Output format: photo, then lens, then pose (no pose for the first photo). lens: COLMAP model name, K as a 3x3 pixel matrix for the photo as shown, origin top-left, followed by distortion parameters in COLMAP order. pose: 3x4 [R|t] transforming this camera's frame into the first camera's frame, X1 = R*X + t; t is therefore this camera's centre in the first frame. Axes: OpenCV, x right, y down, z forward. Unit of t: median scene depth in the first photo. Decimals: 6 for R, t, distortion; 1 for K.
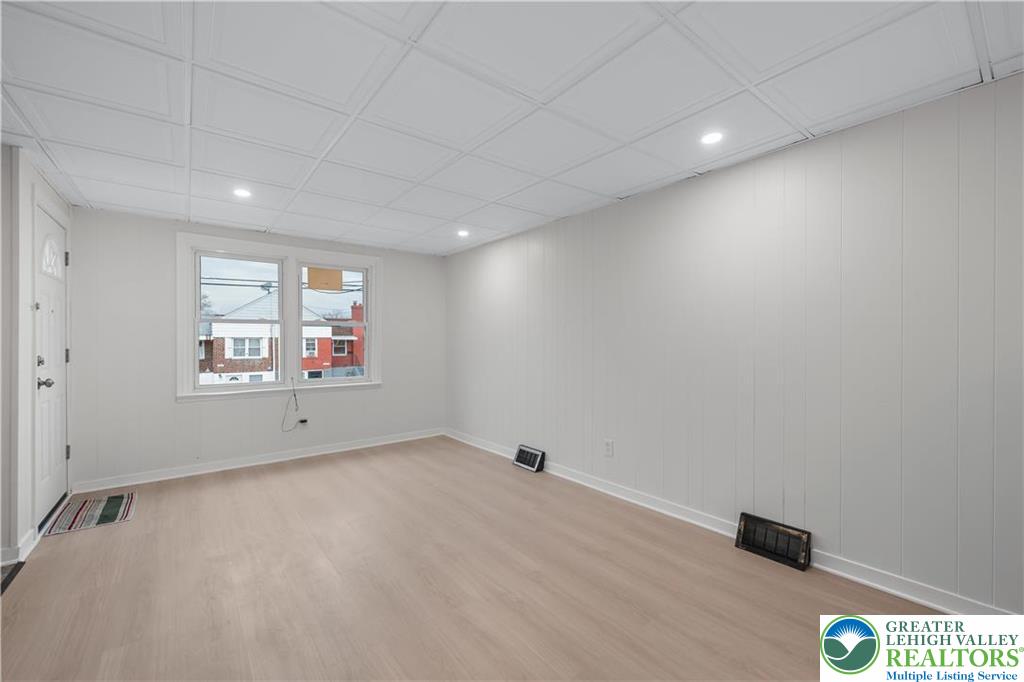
lens RADIAL K [[427.1, 0, 512.0], [0, 427.1, 341.0], [0, 0, 1]] dist [-0.000072, -0.000069]
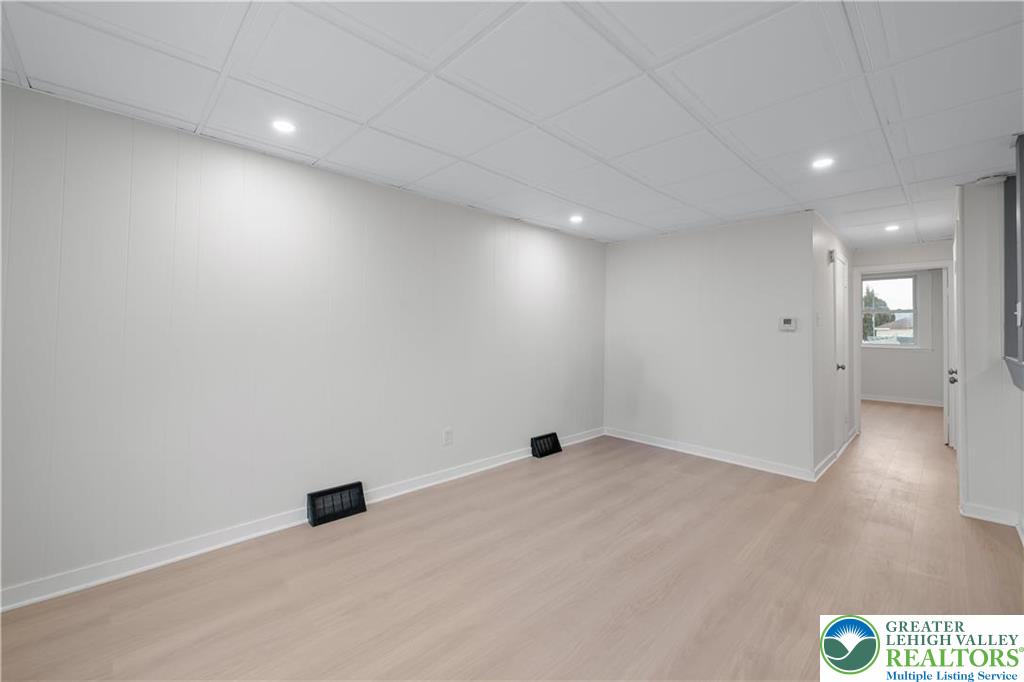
lens RADIAL K [[389.7, 0, 512.0], [0, 389.7, 341.0], [0, 0, 1]] dist [-0.000555, -0.000217]
pose [[-0.076499, -0.021171, 0.996845, -0.789297], [-0.007149, 0.999761, 0.020684, -0.014629], [-0.997044, -0.005544, -0.076632, 0.961401]]
